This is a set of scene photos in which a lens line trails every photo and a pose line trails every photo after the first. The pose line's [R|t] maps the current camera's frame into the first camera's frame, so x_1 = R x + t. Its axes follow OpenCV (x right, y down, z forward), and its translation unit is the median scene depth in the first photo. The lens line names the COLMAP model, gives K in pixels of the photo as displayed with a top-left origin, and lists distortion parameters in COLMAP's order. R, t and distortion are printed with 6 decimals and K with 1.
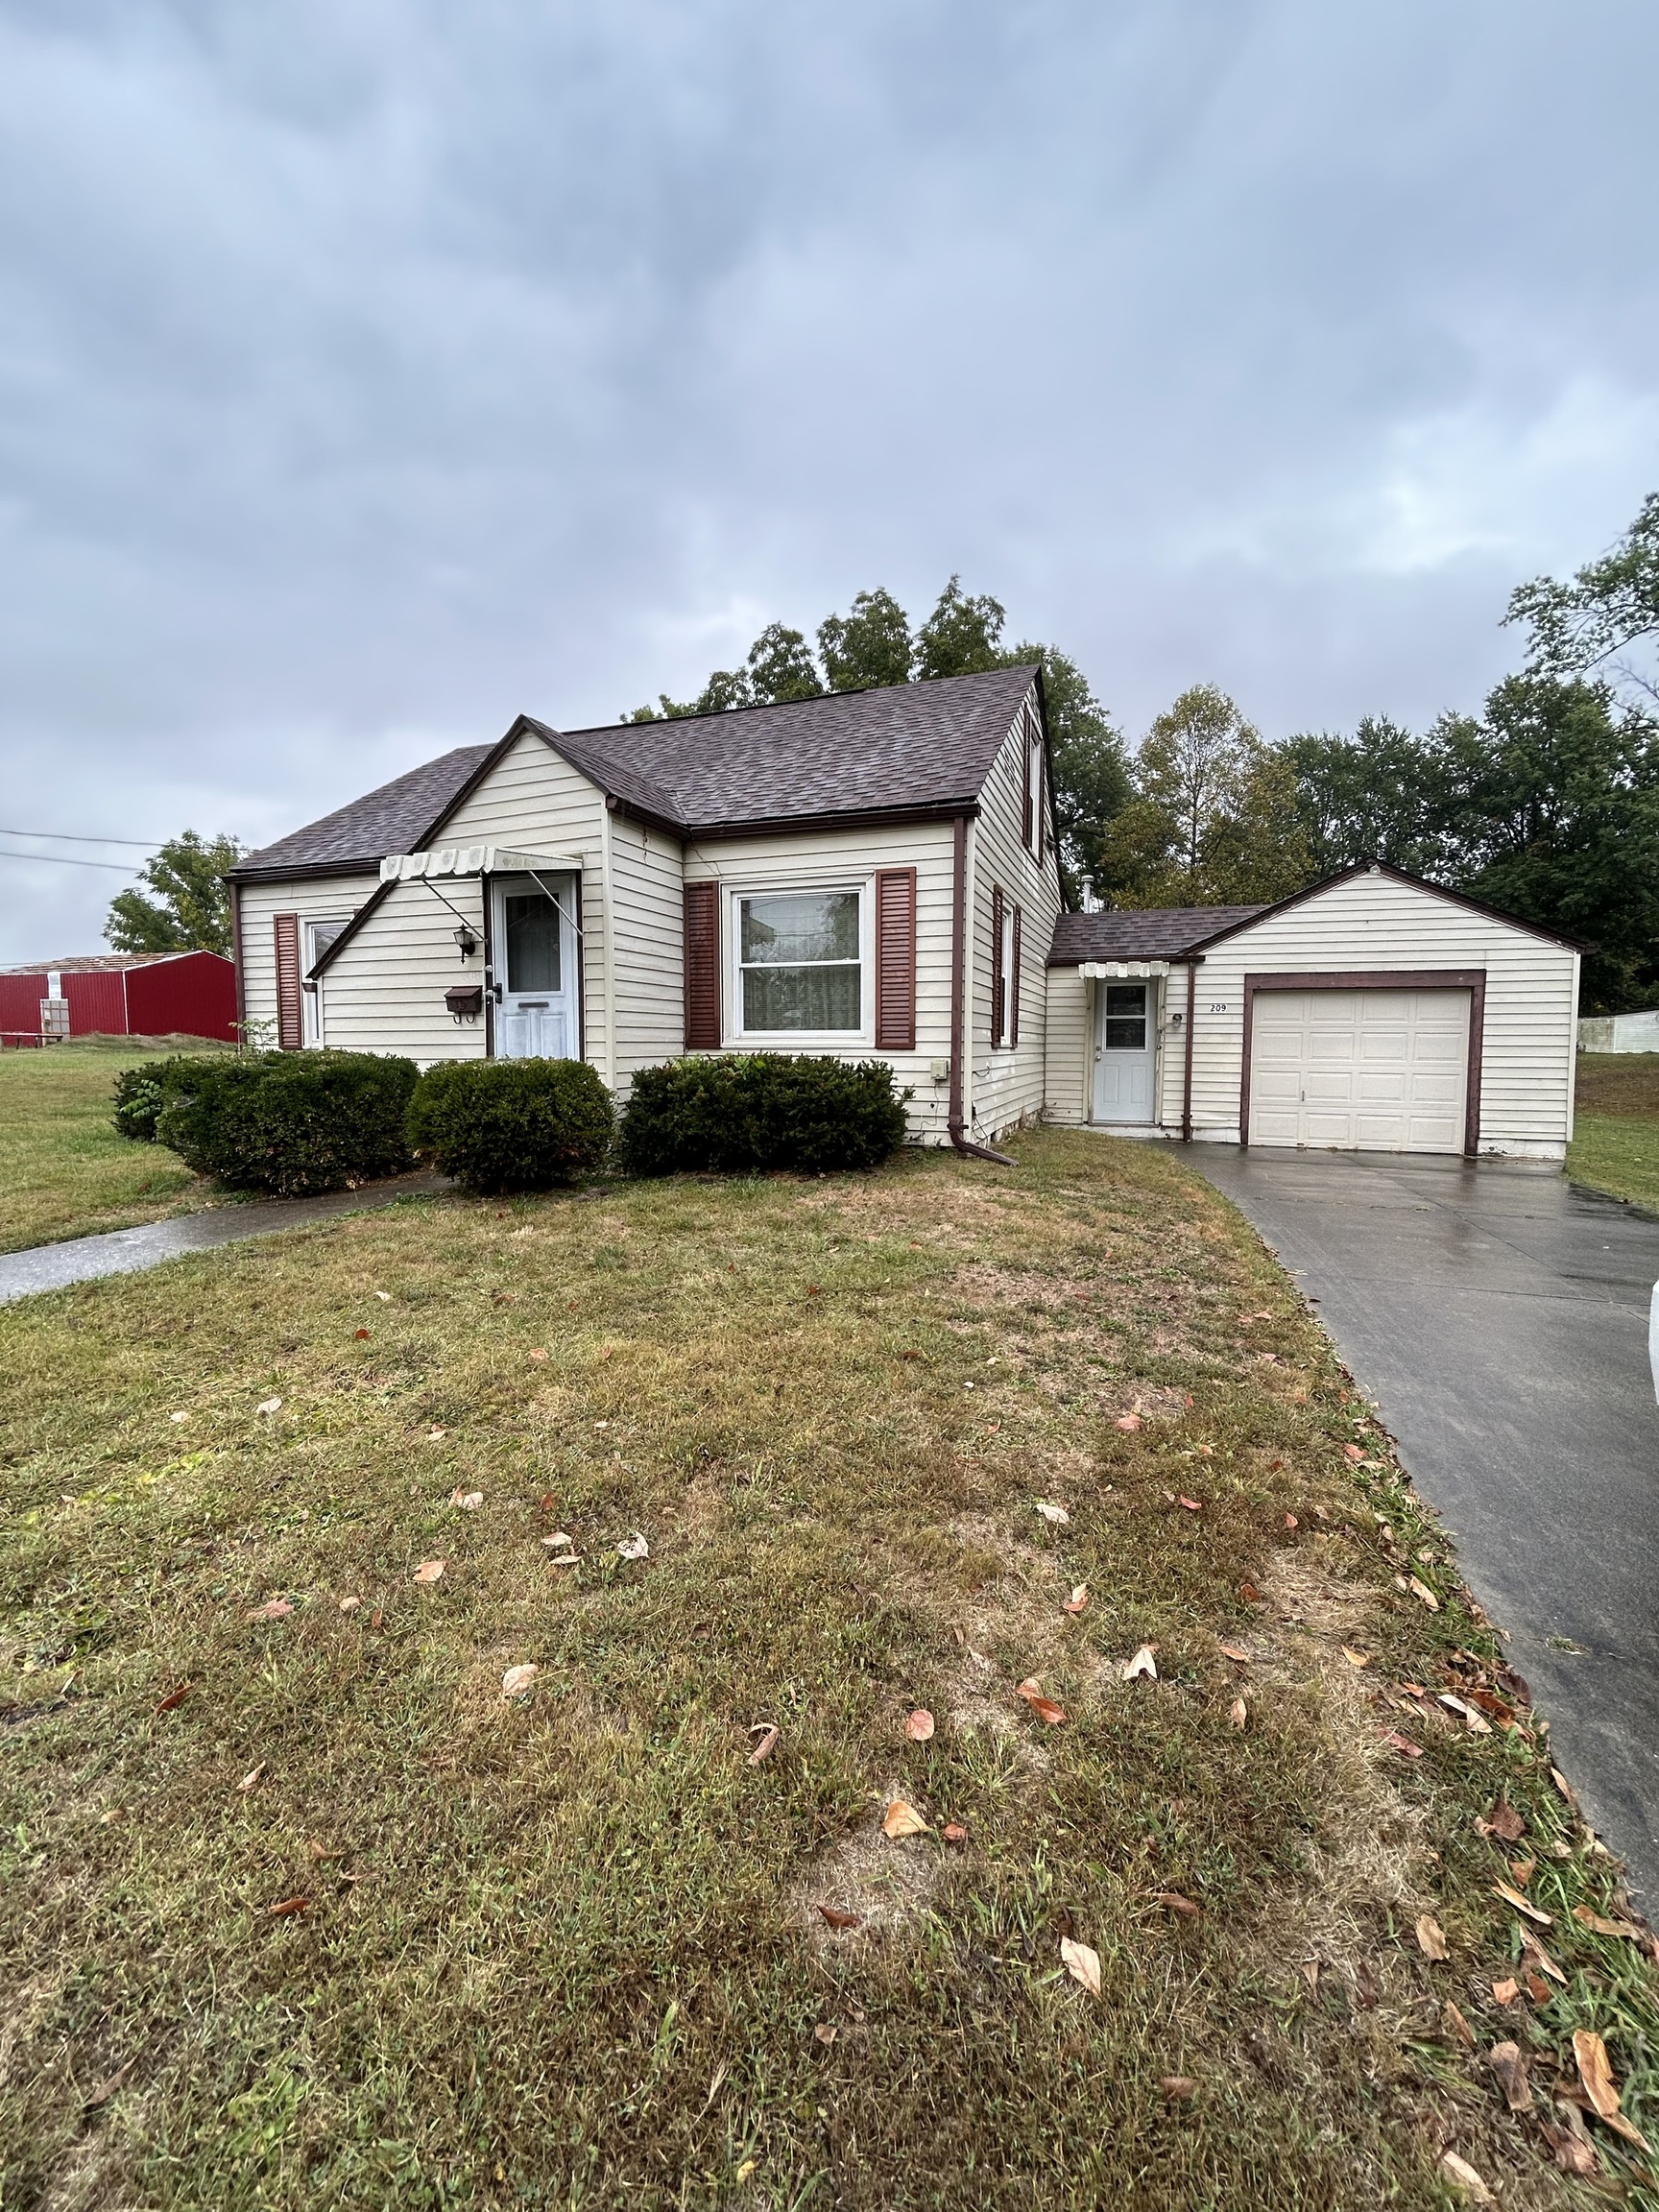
lens RADIAL K [[893.3, 0, 826.4], [0, 893.3, 1110.1], [0, 0, 1]] dist [-0.000762, 0.000313]
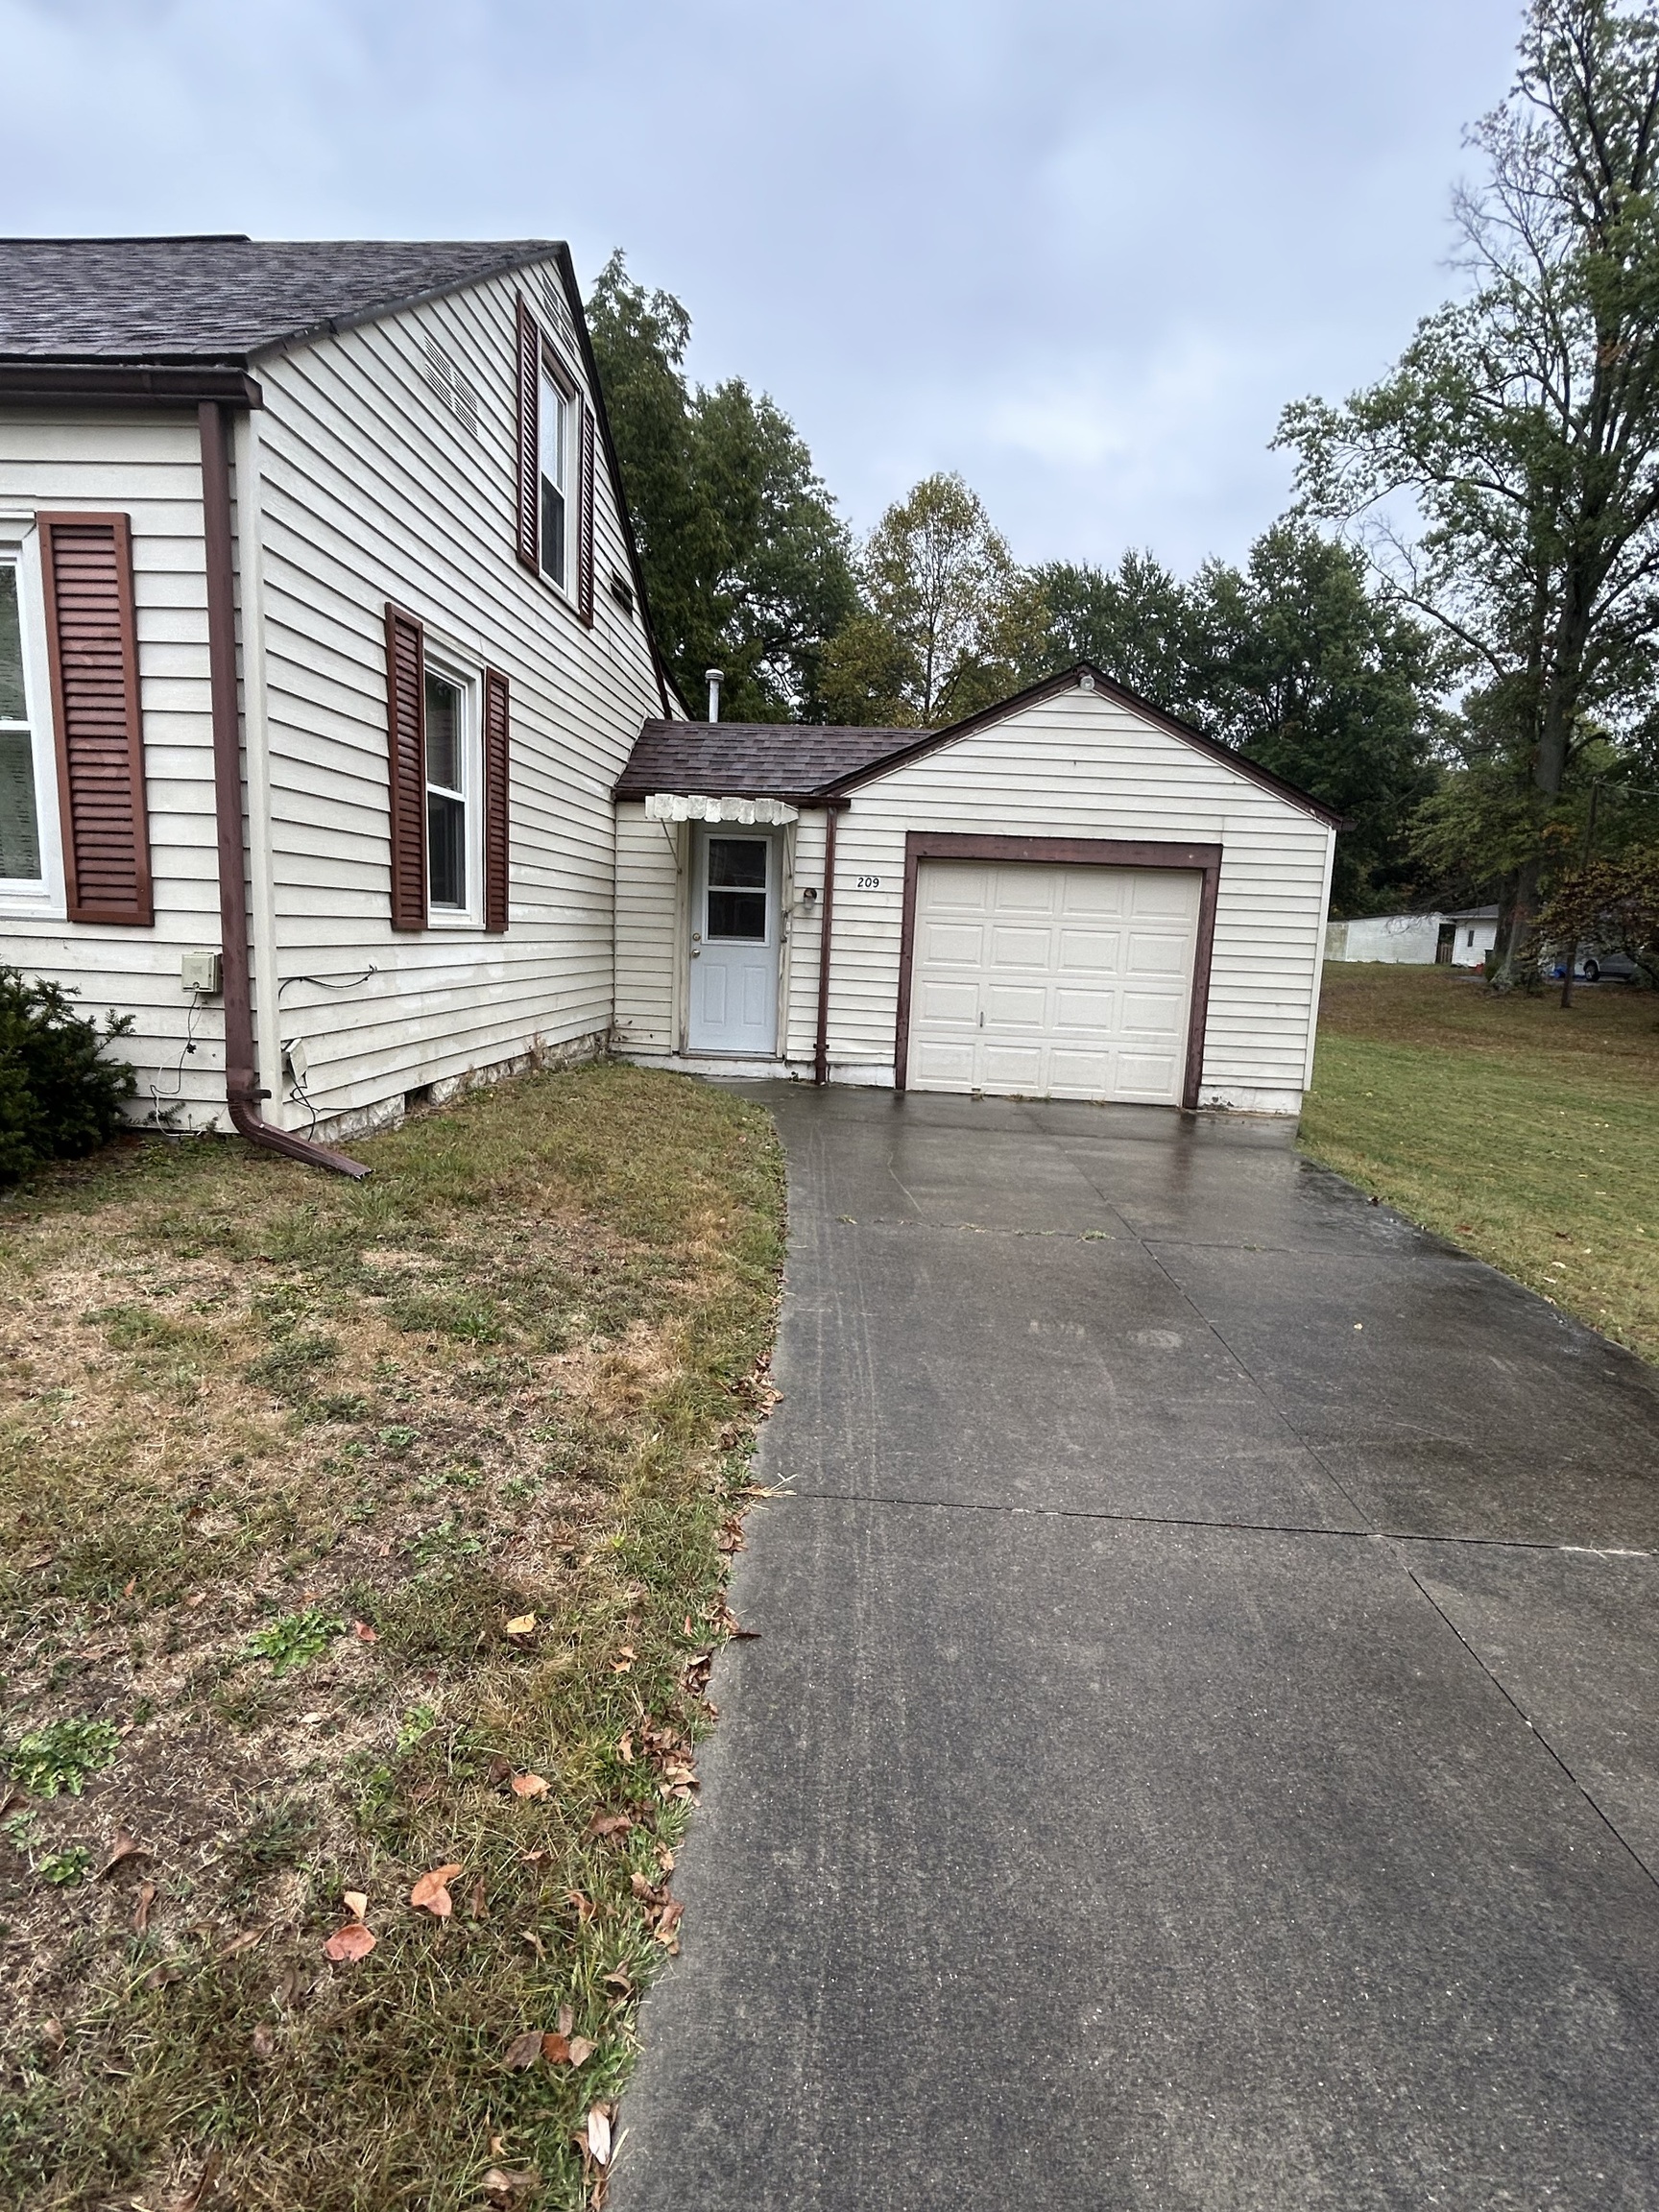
lens RADIAL K [[1093.3, 0, 826.6], [0, 1093.3, 1103.3], [0, 0, 1]] dist [0.001181, -0.001457]
pose [[0.959476, -0.005371, 0.281739, 0.175804], [-0.020088, 0.995971, 0.087397, -0.021248], [-0.281074, -0.089515, 0.955502, 0.221105]]
